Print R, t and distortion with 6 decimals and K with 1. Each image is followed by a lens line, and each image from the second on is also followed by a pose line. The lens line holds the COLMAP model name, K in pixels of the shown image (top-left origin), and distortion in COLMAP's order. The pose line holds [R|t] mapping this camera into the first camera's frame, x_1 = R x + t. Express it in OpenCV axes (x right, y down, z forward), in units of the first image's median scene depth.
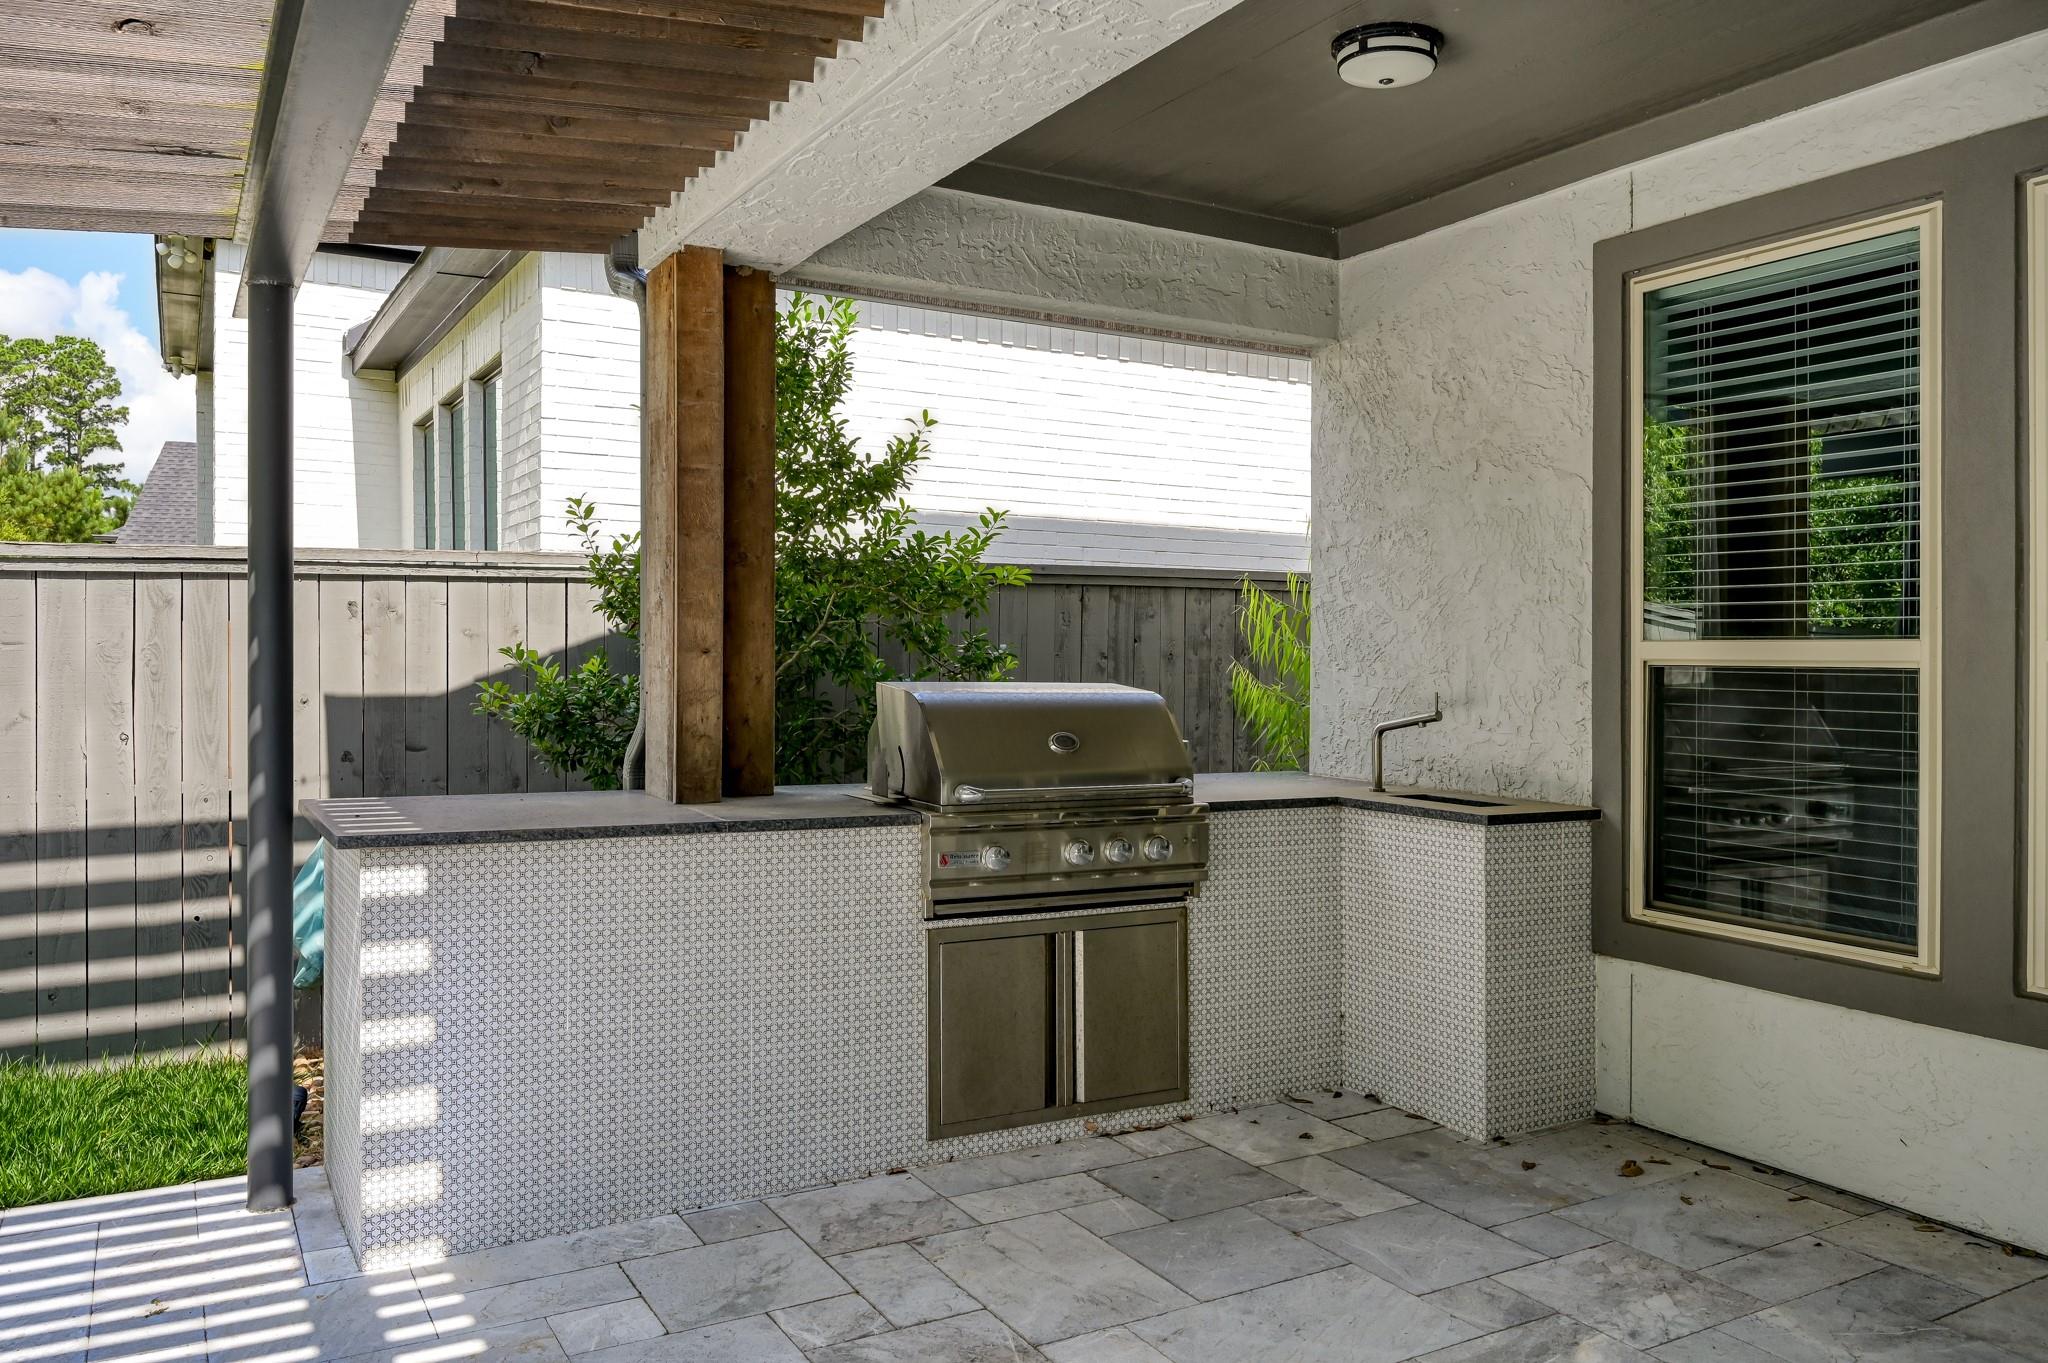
lens RADIAL K [[1435.7, 0, 1030.6], [0, 1435.7, 675.6], [0, 0, 1]] dist [0.000966, 0.000703]
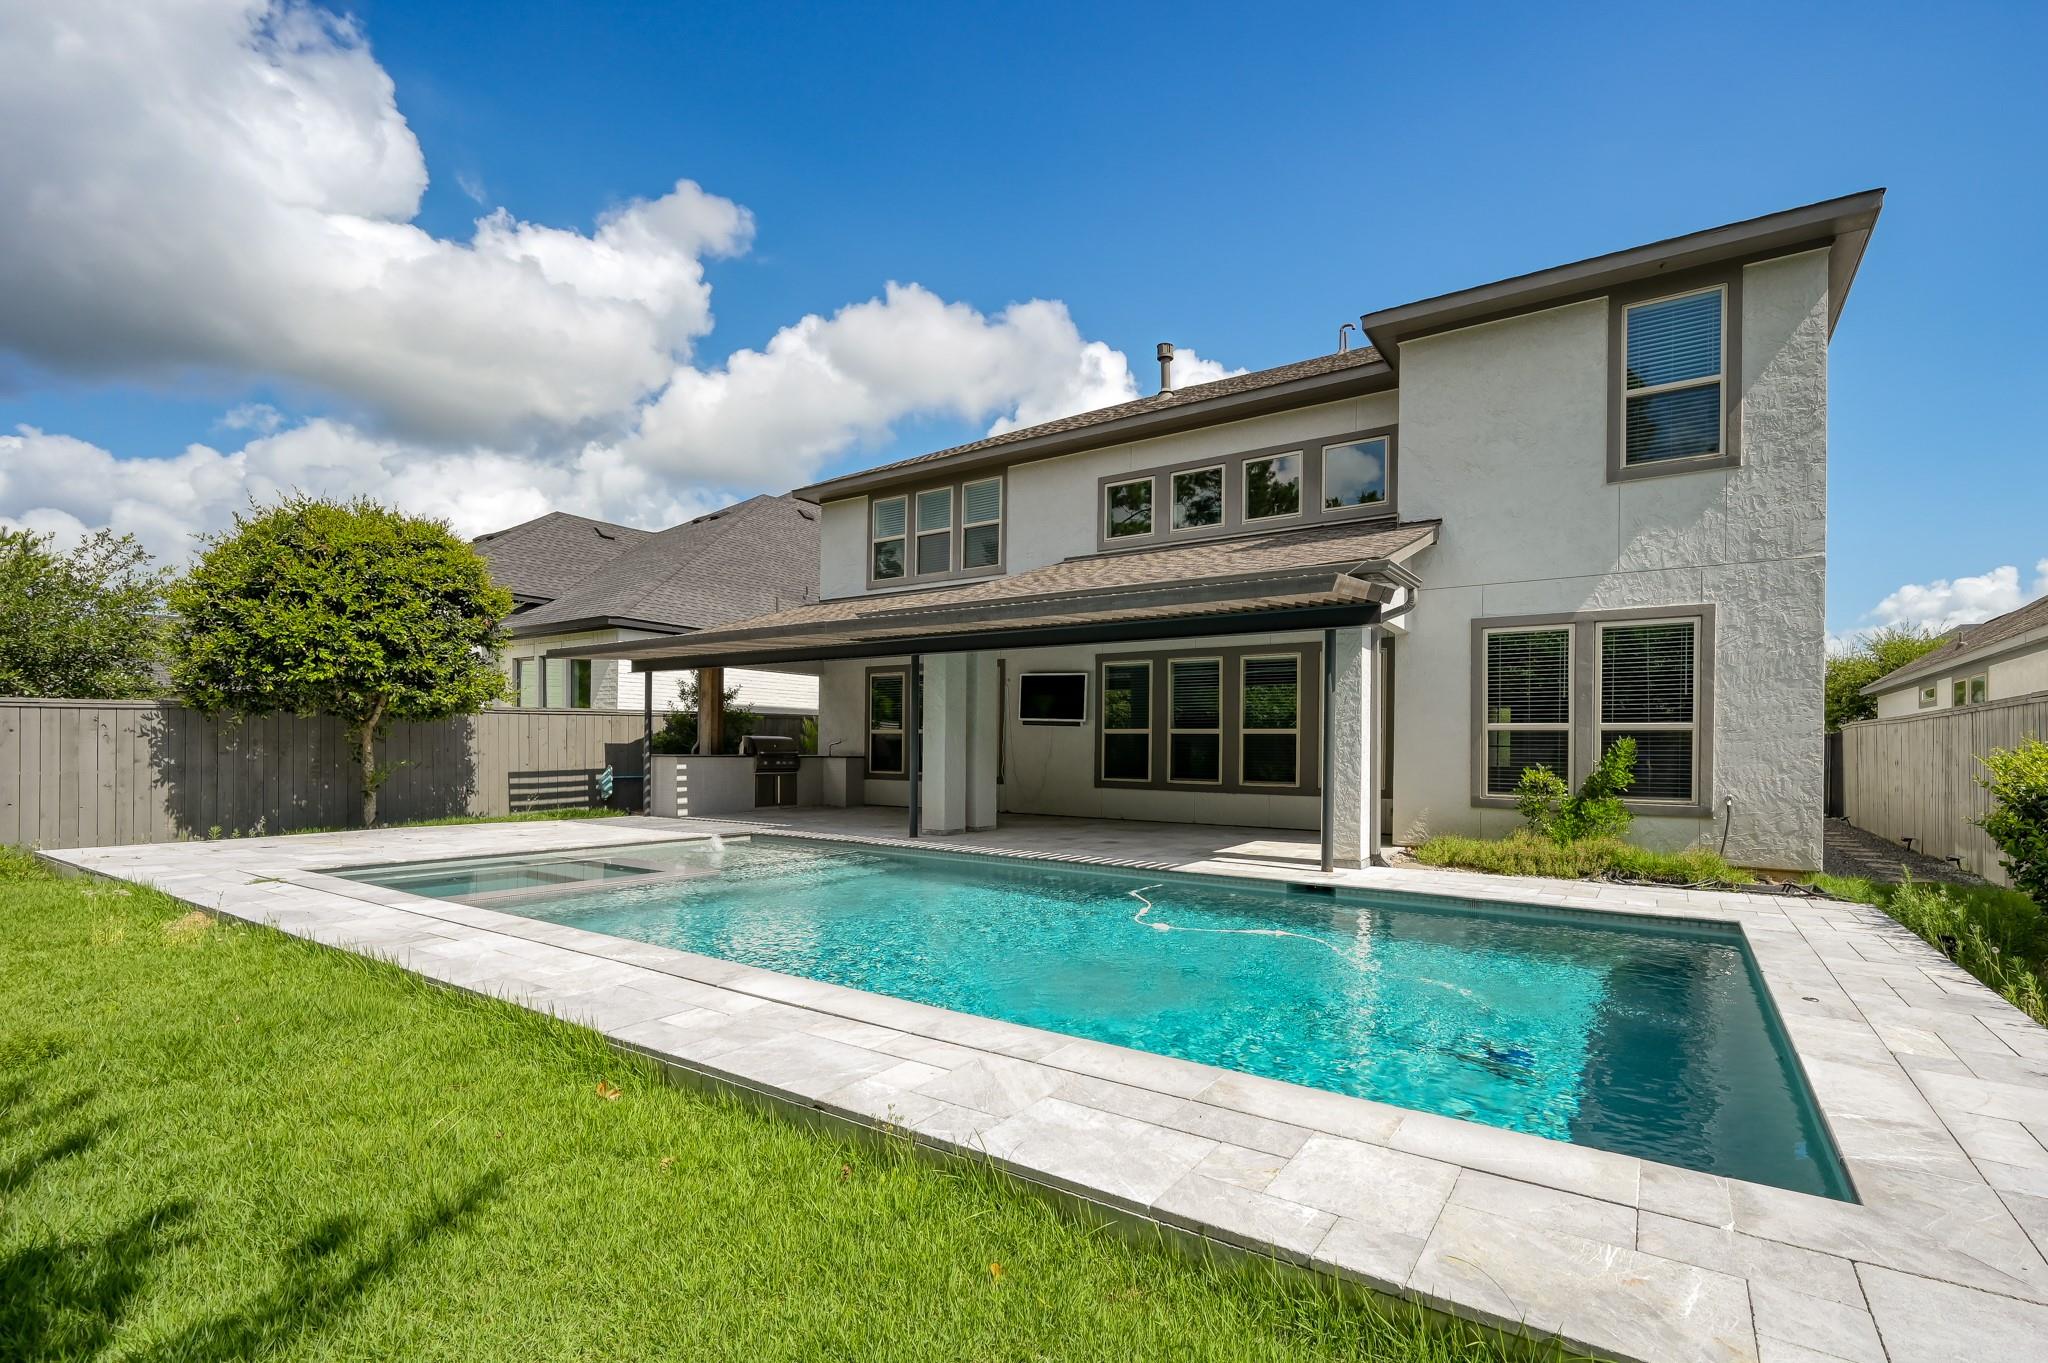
lens RADIAL K [[883.3, 0, 1104.6], [0, 883.3, 744.8], [0, 0, 1]] dist [0.003302, 0.000195]
pose [[0.886717, -0.023298, 0.461725, -0.419150], [0.026422, 0.999651, -0.000300, 0.073433], [-0.461557, 0.012465, 0.887023, -2.692058]]
